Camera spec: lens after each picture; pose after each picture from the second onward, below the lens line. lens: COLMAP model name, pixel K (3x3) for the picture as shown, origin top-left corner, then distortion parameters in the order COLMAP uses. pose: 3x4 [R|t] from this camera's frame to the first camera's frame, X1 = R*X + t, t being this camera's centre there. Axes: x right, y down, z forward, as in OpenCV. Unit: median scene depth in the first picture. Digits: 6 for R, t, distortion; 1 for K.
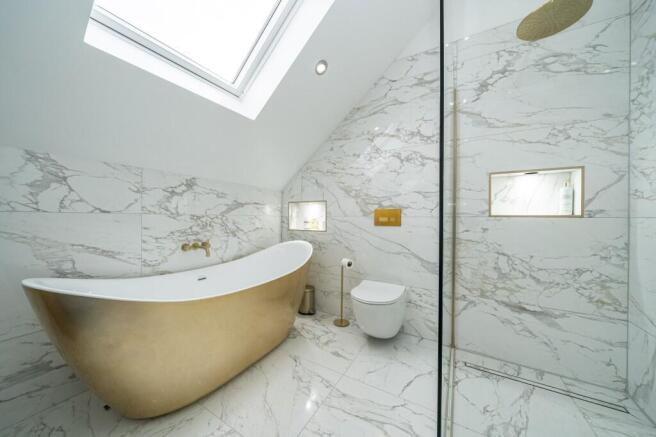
lens RADIAL K [[225.2, 0, 326.9], [0, 225.2, 218.4], [0, 0, 1]] dist [-0.002378, -0.000195]
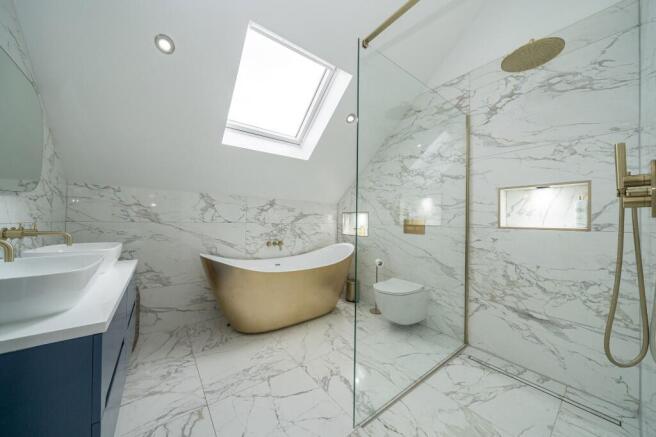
lens RADIAL K [[225.2, 0, 326.9], [0, 225.2, 218.4], [0, 0, 1]] dist [-0.002378, -0.000195]
pose [[0.926332, 0.001870, -0.376704, 0.366025], [-0.008631, 0.999831, -0.016262, -0.029778], [0.376610, 0.018315, 0.926191, -0.334180]]
